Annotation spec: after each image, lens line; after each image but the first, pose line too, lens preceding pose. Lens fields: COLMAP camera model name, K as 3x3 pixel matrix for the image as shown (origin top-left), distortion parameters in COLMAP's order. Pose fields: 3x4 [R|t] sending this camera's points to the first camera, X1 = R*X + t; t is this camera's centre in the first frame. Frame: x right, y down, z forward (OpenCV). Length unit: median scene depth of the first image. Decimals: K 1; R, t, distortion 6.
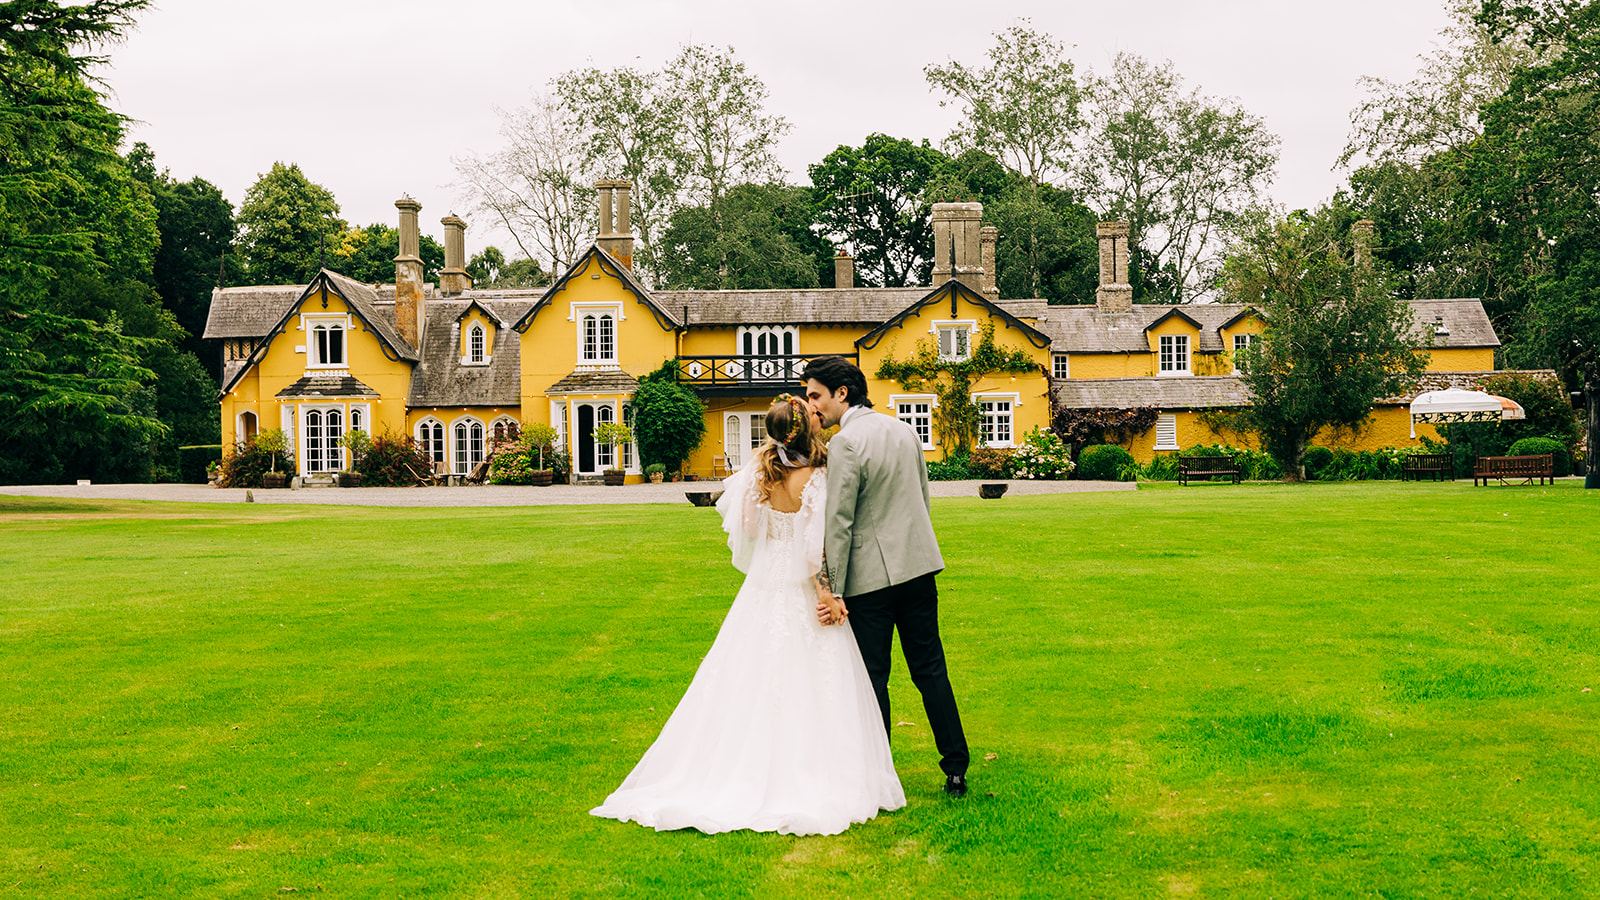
lens RADIAL K [[2747.6, 0, 801.1], [0, 2747.6, 451.3], [0, 0, 1]] dist [-0.008640, 0.000000]
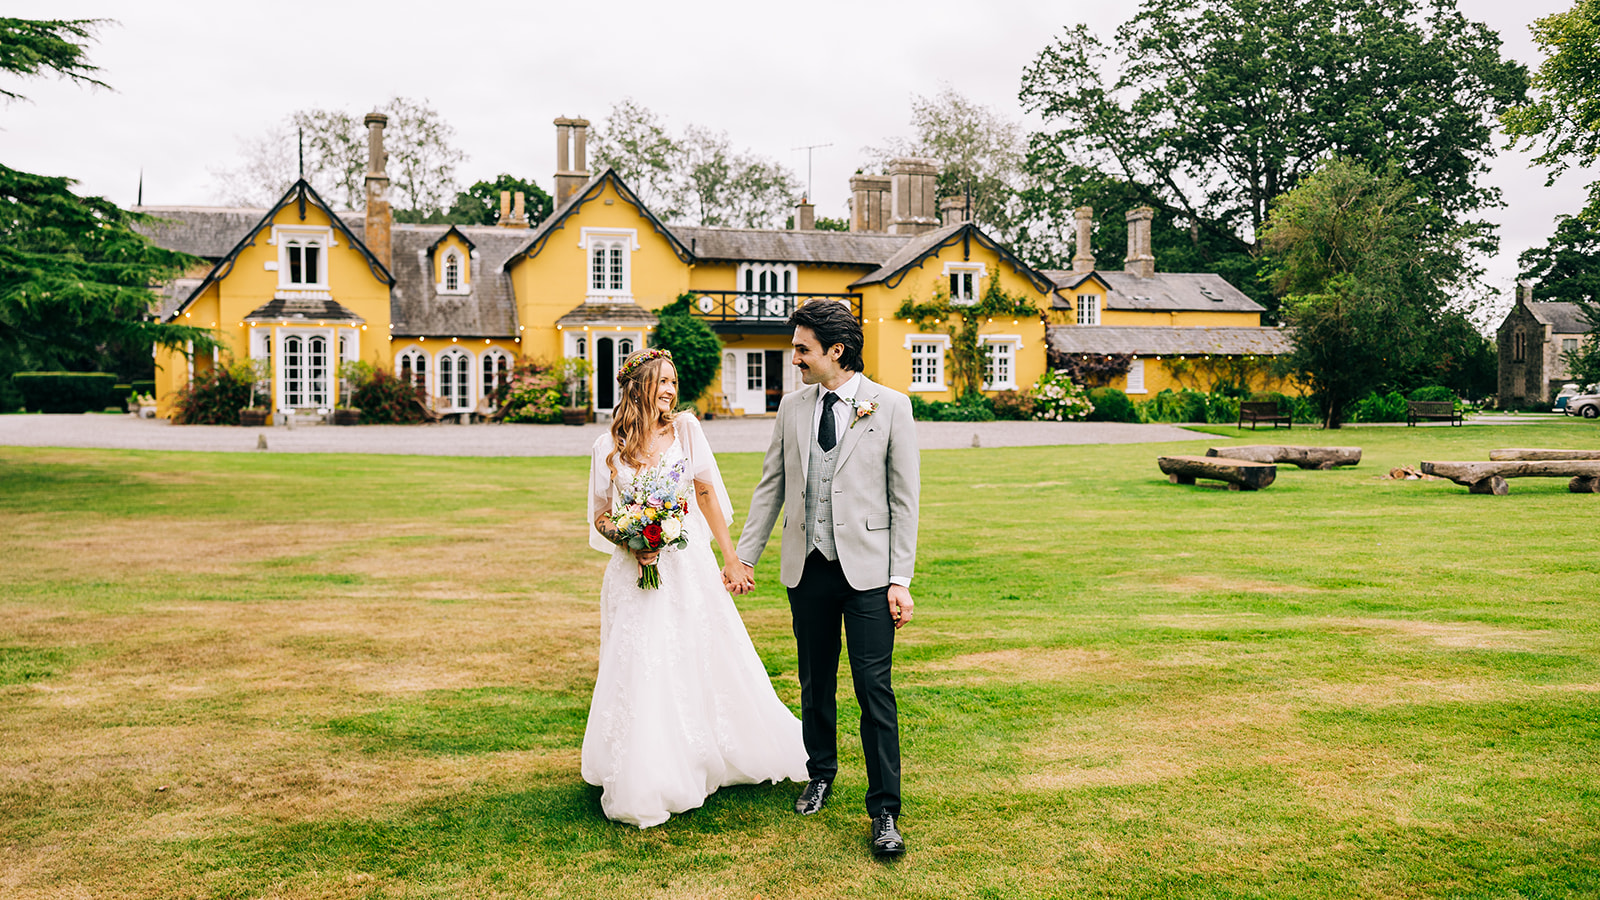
lens RADIAL K [[1331.5, 0, 747.4], [0, 1331.5, 389.1], [0, 0, 1]] dist [0.006145, -0.007950]
pose [[0.943944, 0.012515, 0.329868, -0.179985], [-0.014004, 0.999900, 0.002137, -0.000968], [-0.329808, -0.006637, 0.944025, 0.552016]]
